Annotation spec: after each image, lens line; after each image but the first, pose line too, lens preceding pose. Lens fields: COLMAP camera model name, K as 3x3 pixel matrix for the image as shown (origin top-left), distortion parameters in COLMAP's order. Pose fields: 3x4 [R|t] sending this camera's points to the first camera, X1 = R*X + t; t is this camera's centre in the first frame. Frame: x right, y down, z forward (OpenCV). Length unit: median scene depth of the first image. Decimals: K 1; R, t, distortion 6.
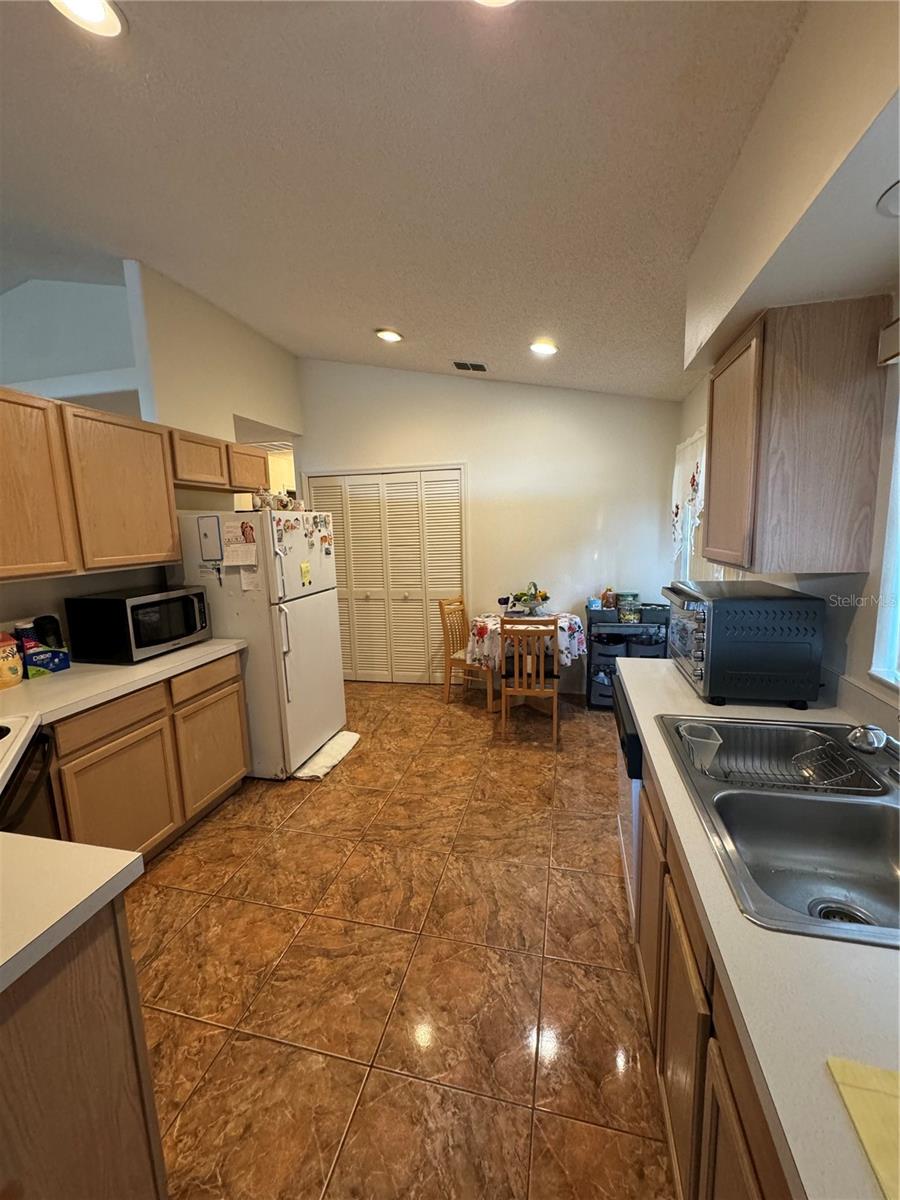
lens RADIAL K [[479.3, 0, 452.2], [0, 479.3, 597.4], [0, 0, 1]] dist [-0.003875, -0.000186]
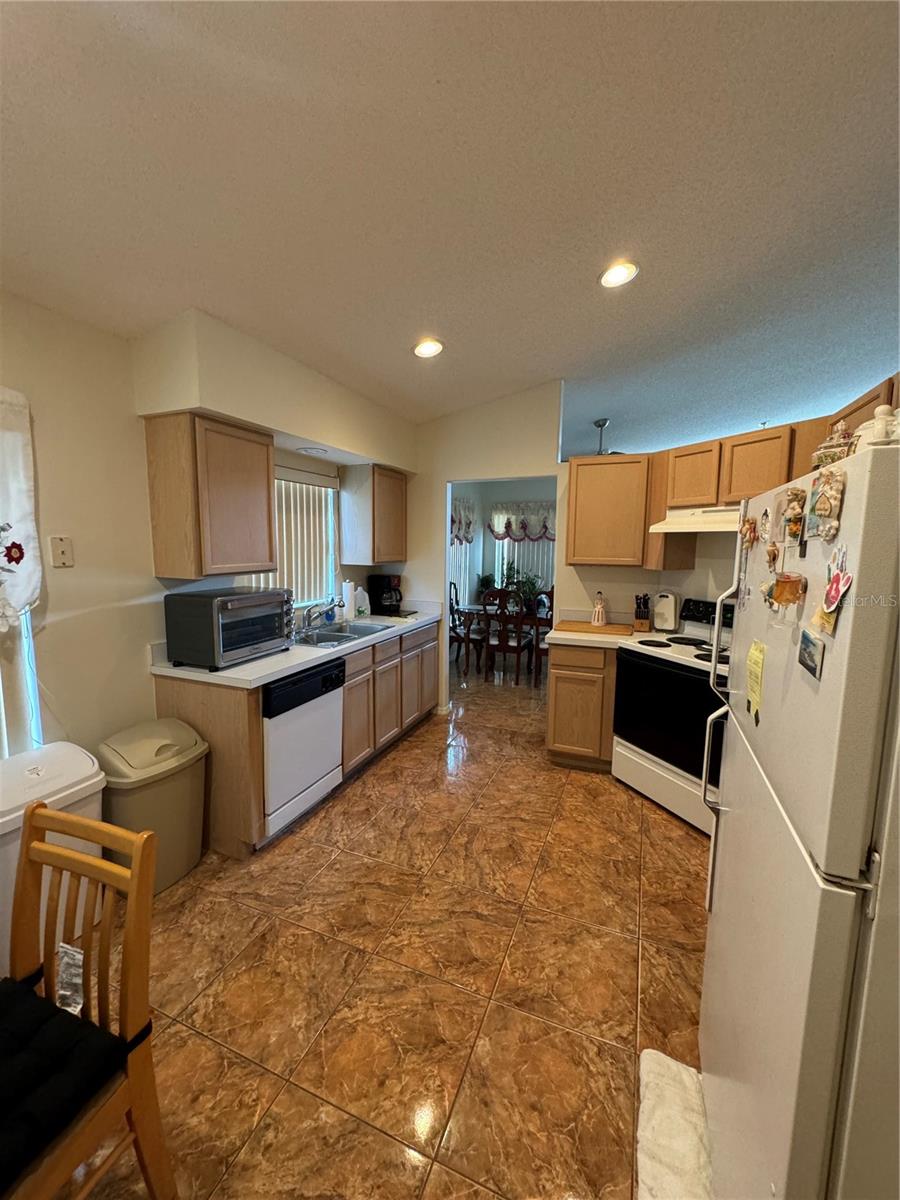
lens RADIAL K [[479.3, 0, 451.0], [0, 479.3, 599.3], [0, 0, 1]] dist [-0.003875, -0.000186]
pose [[-0.988726, 0.005632, 0.149629, -0.210205], [0.044397, 0.965382, 0.257033, -0.265421], [-0.143002, 0.260778, -0.954749, 1.810874]]
